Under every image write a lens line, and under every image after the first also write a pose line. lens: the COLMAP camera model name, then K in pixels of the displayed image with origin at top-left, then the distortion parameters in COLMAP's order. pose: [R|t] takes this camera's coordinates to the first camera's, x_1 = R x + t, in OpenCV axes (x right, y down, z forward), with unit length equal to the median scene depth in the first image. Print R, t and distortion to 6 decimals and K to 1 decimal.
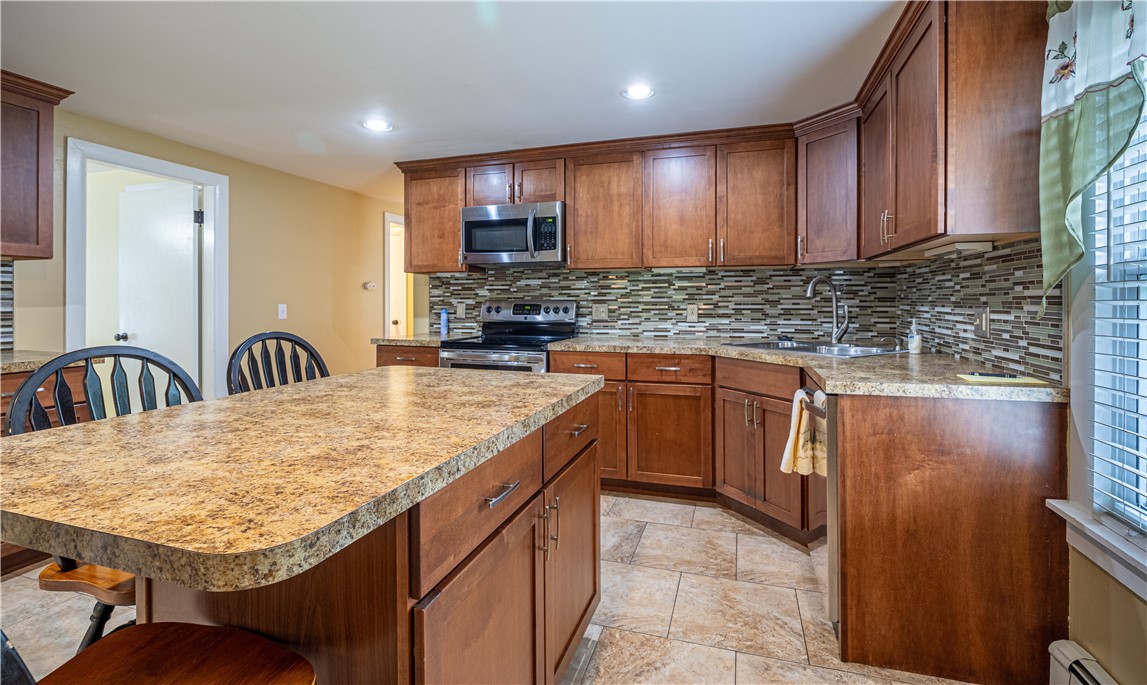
lens RADIAL K [[527.8, 0, 570.3], [0, 527.8, 297.8], [0, 0, 1]] dist [-0.000677, -0.000138]
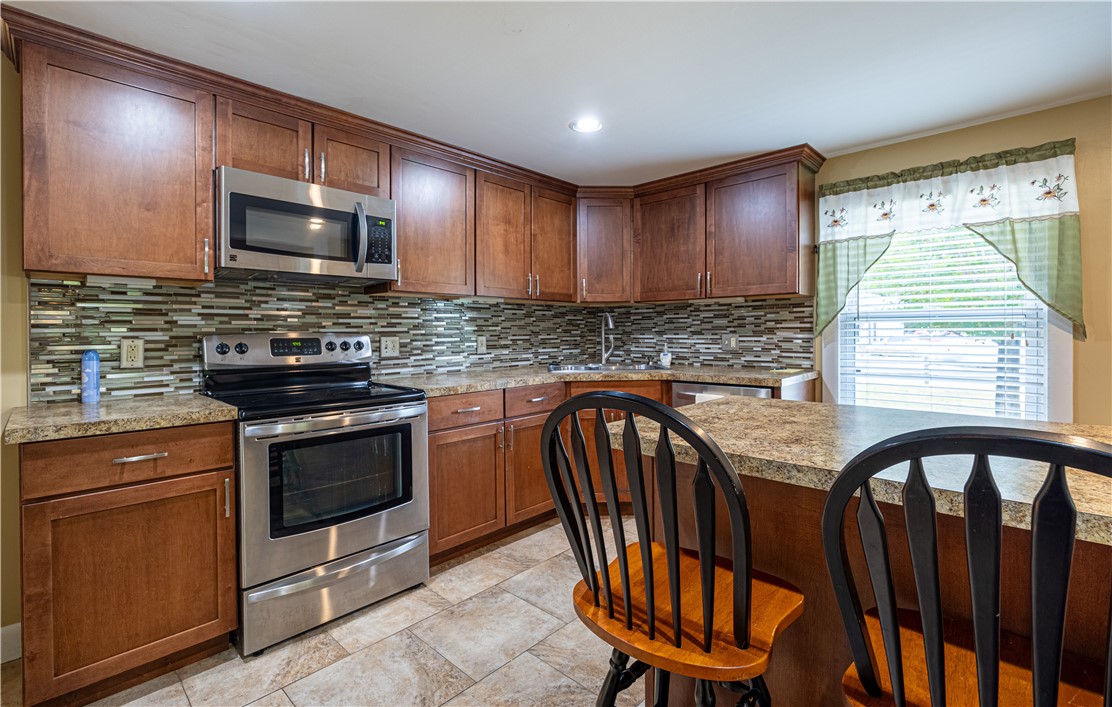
lens RADIAL K [[508.0, 0, 569.9], [0, 508.0, 333.4], [0, 0, 1]] dist [-0.004825, -0.001095]
pose [[0.398388, -0.004494, 0.917206, -0.585637], [0.003469, 0.999988, 0.003392, 0.005080], [-0.917210, 0.001831, 0.398399, 0.485082]]
